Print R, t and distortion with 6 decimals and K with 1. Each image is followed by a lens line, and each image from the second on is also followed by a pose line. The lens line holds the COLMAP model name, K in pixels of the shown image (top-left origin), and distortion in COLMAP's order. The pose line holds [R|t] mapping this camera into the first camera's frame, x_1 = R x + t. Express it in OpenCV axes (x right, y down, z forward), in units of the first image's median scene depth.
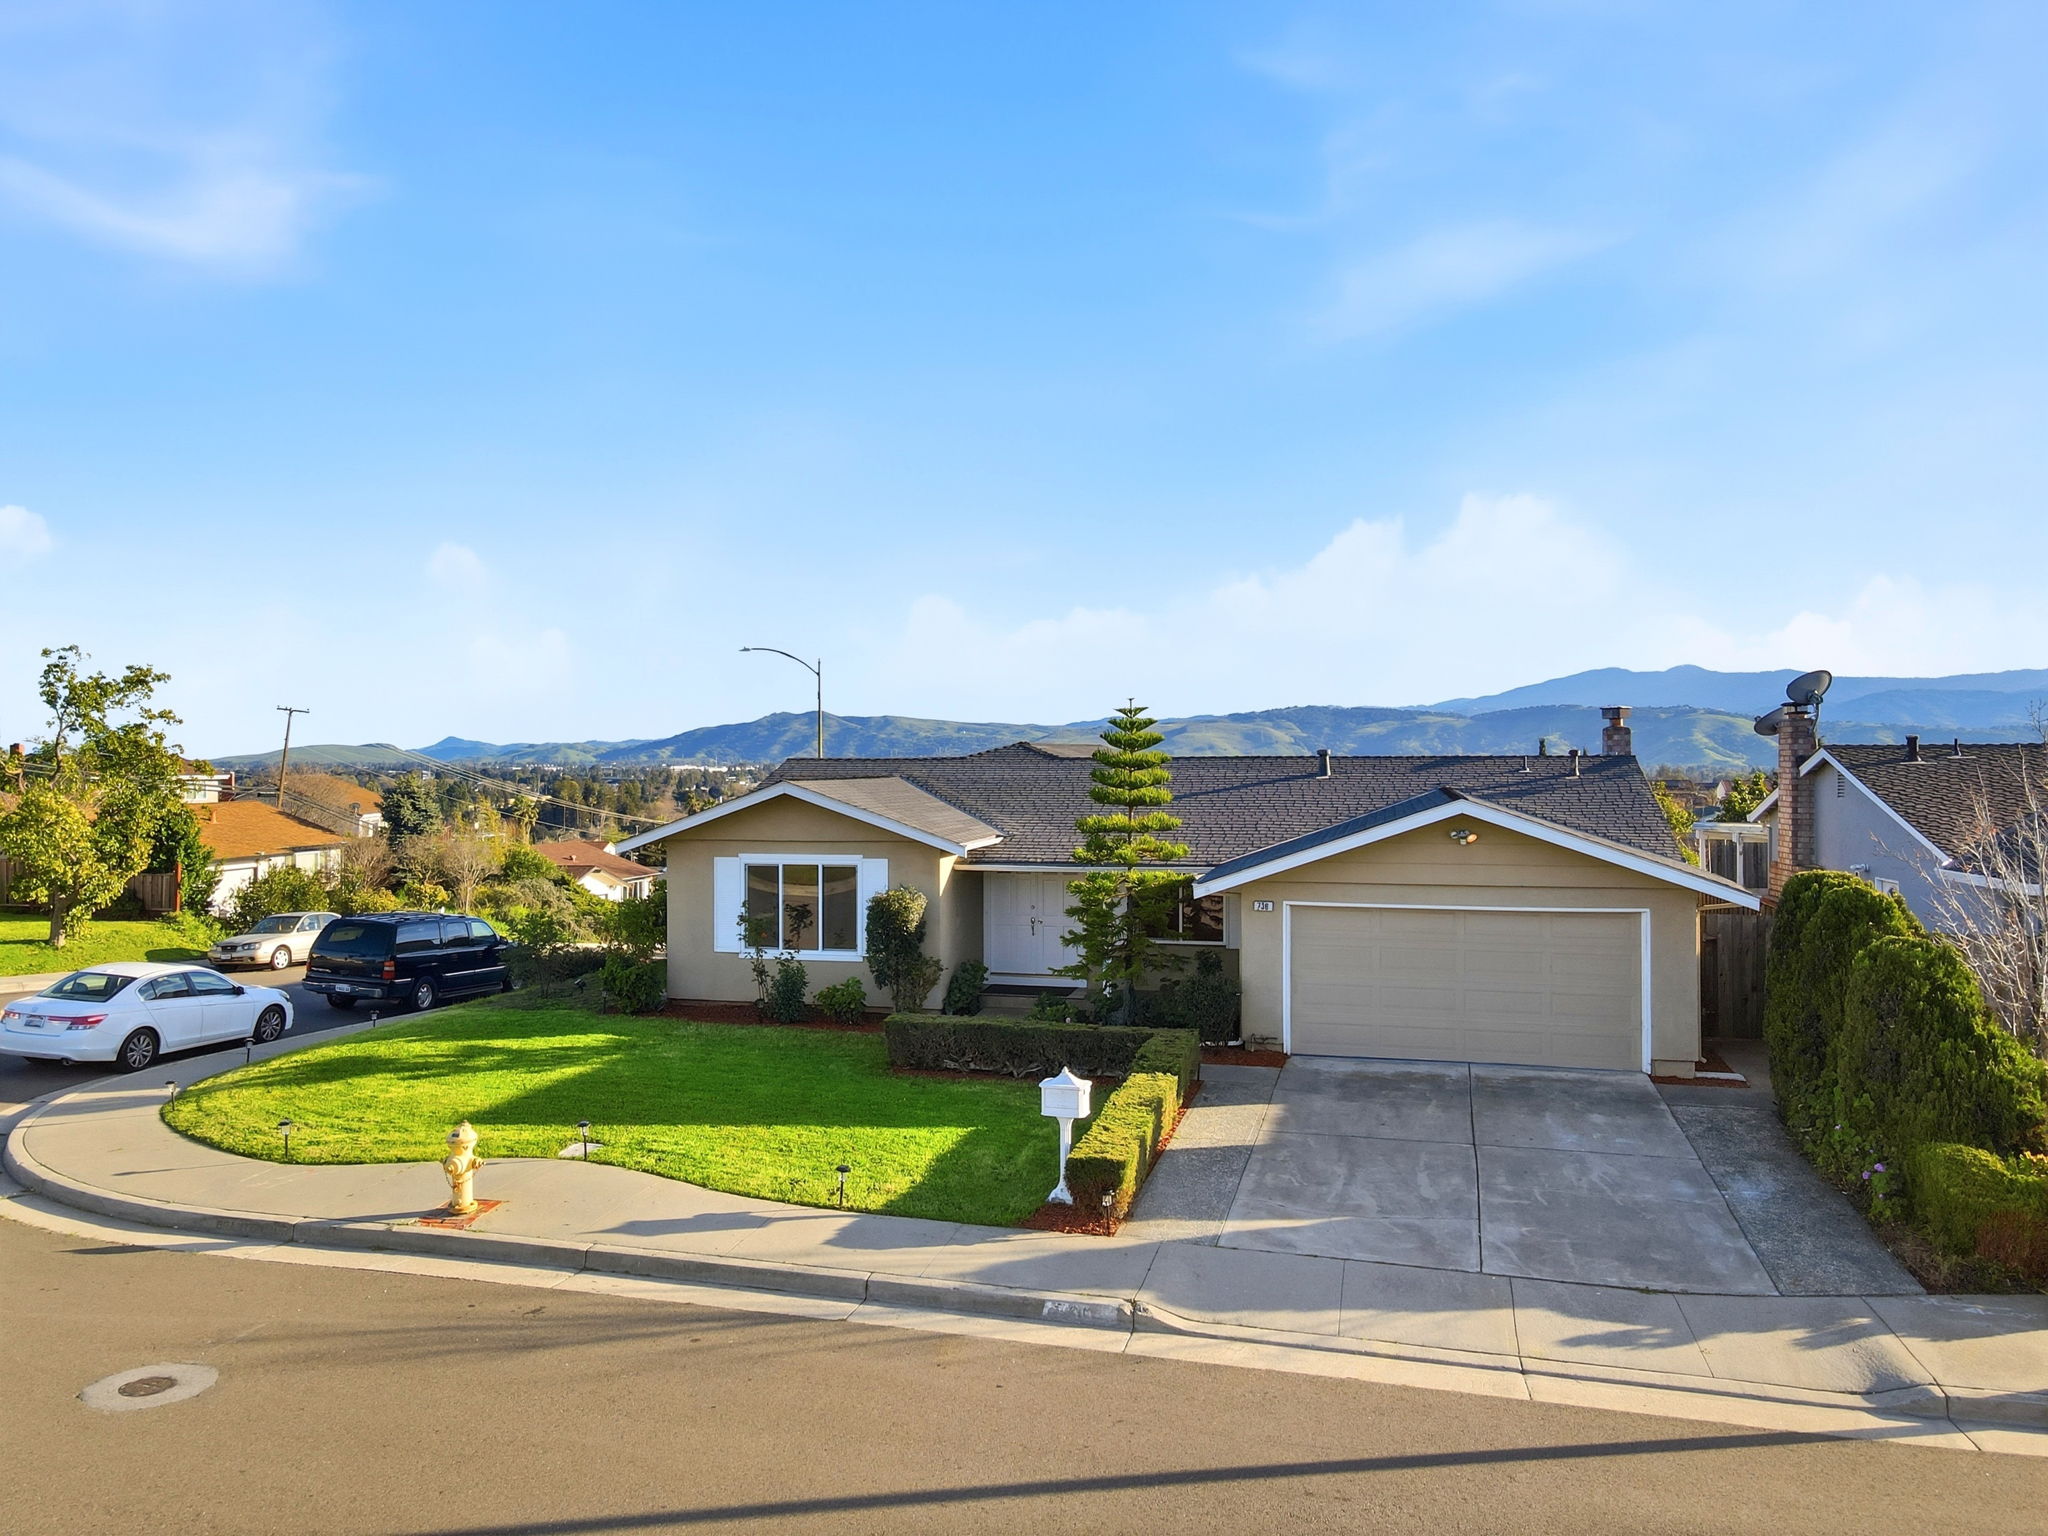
lens RADIAL K [[1489.0, 0, 1027.6], [0, 1489.0, 784.1], [0, 0, 1]] dist [0.003573, 0.022760]
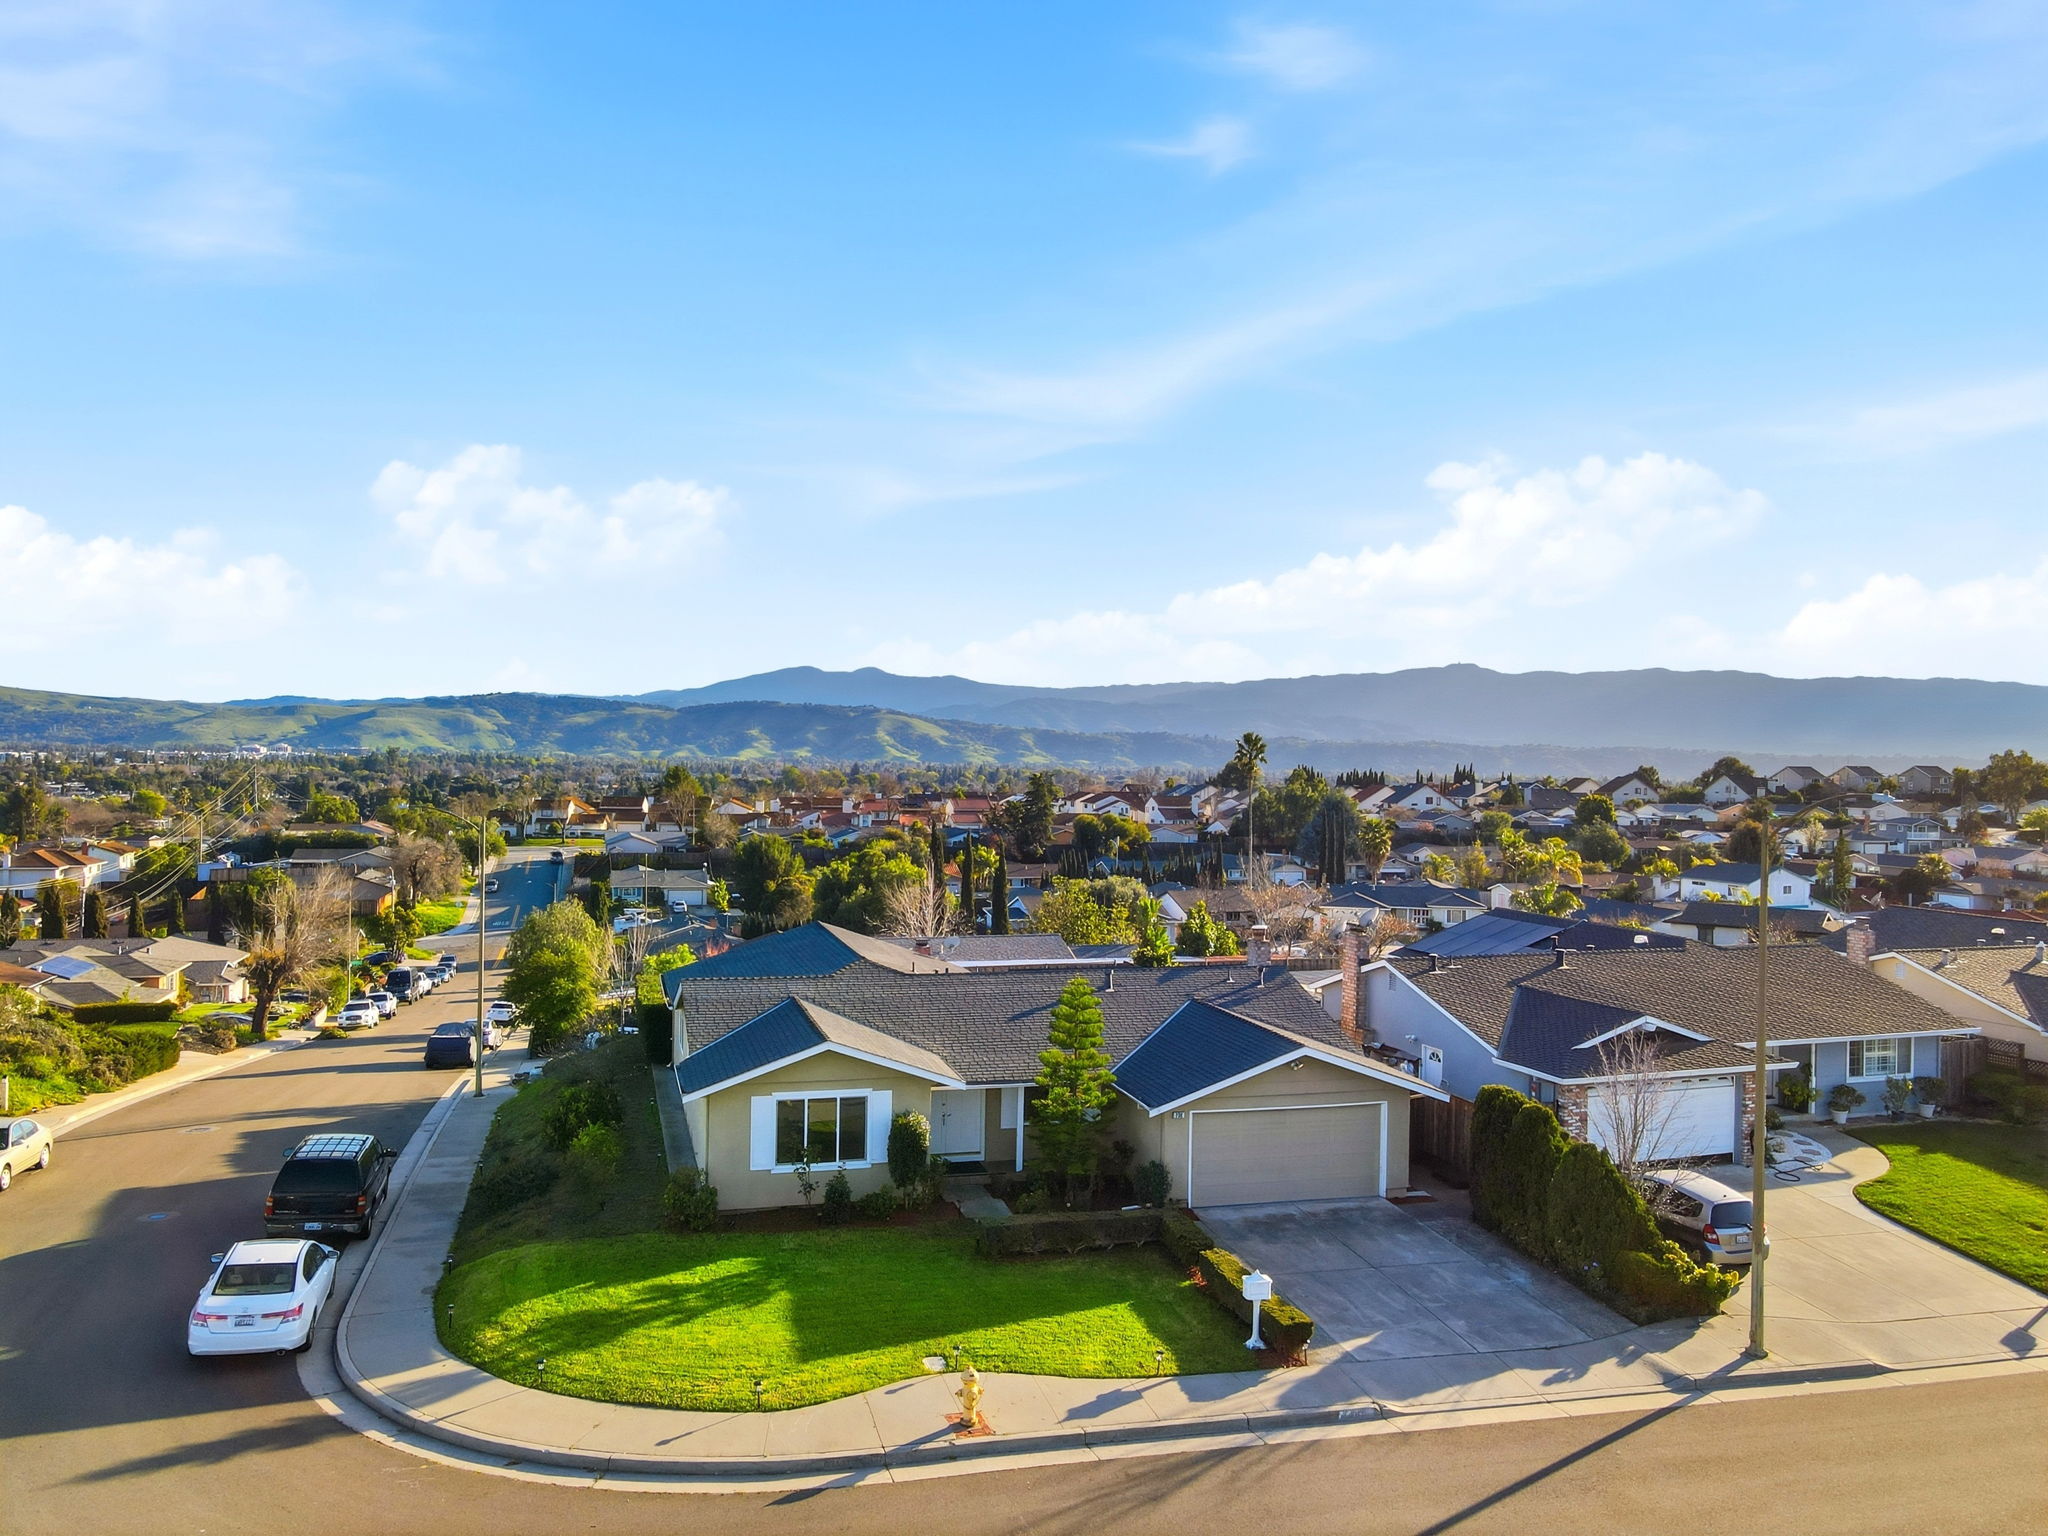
lens RADIAL K [[1489.0, 0, 1011.5], [0, 1489.0, 764.2], [0, 0, 1]] dist [0.003573, 0.022760]
pose [[0.872017, 0.014808, 0.489252, -1.142036], [-0.011502, 0.999886, -0.009764, -0.400388], [-0.489341, 0.002887, 0.872088, -0.400101]]
